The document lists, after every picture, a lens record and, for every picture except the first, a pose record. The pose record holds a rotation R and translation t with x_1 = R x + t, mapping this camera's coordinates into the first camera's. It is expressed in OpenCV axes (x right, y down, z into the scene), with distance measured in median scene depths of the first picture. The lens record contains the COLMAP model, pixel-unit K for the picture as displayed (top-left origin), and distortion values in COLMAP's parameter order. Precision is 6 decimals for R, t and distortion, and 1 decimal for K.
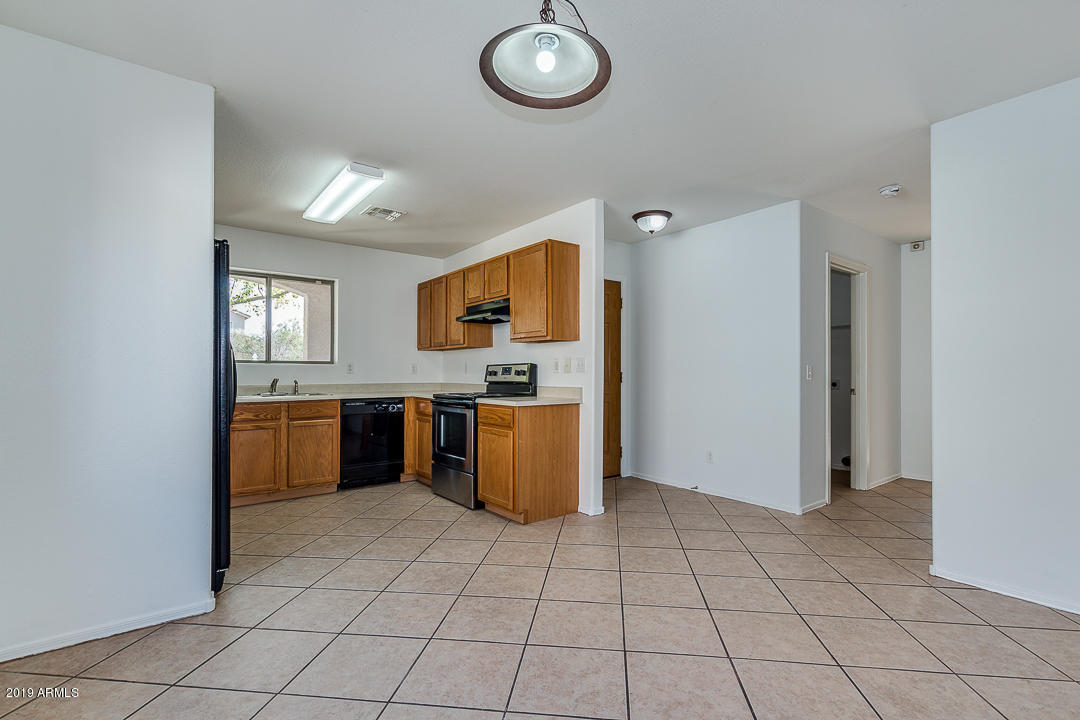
lens RADIAL K [[496.9, 0, 541.1], [0, 496.9, 367.8], [0, 0, 1]] dist [0.013735, -0.000248]
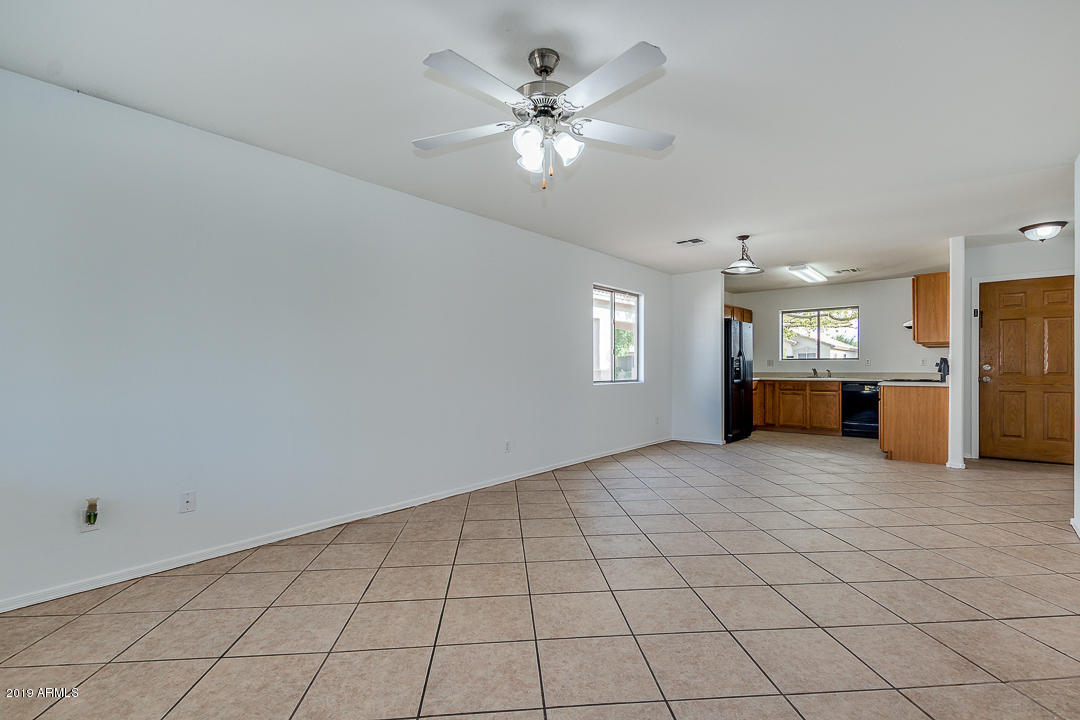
lens RADIAL K [[494.6, 0, 540.8], [0, 494.6, 370.7], [0, 0, 1]] dist [-0.000474, -0.000679]
pose [[0.207951, 0.007209, -0.978113, 1.076603], [0.012427, 0.999873, 0.010011, -0.000481], [0.978060, -0.014237, 0.207835, -0.353572]]
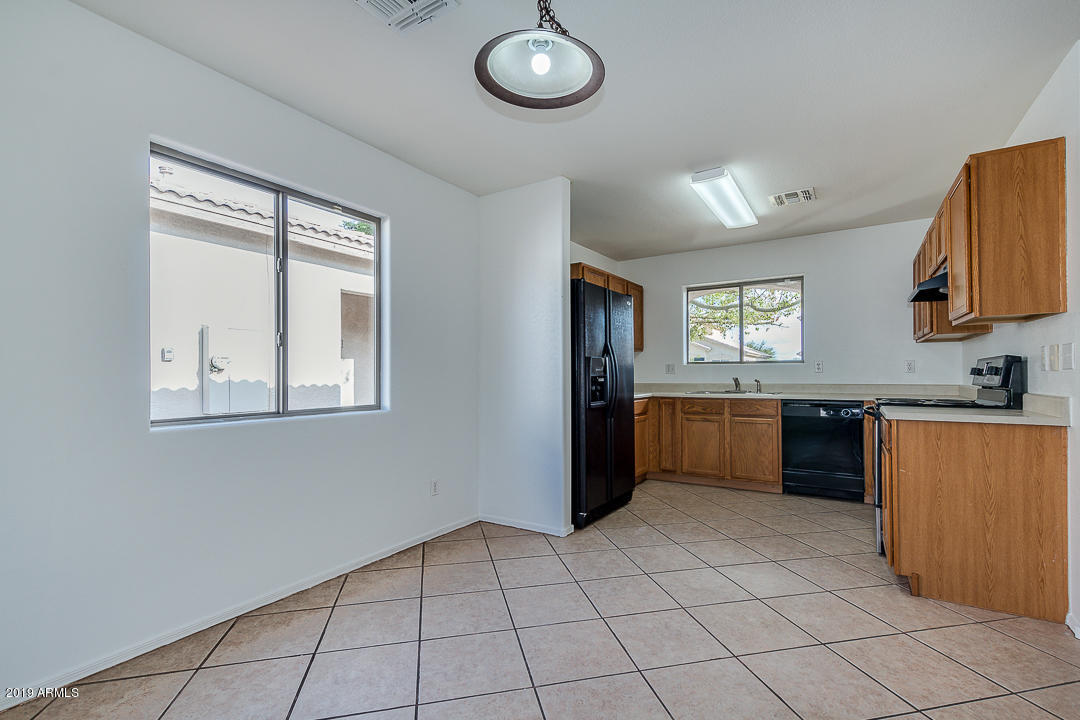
lens RADIAL K [[485.0, 0, 544.2], [0, 485.0, 369.8], [0, 0, 1]] dist [0.010592, 0.000119]
pose [[0.347319, -0.008435, -0.937709, 0.350660], [0.014290, 0.999891, -0.003702, 0.002356], [0.937638, -0.012114, 0.347402, 0.250313]]
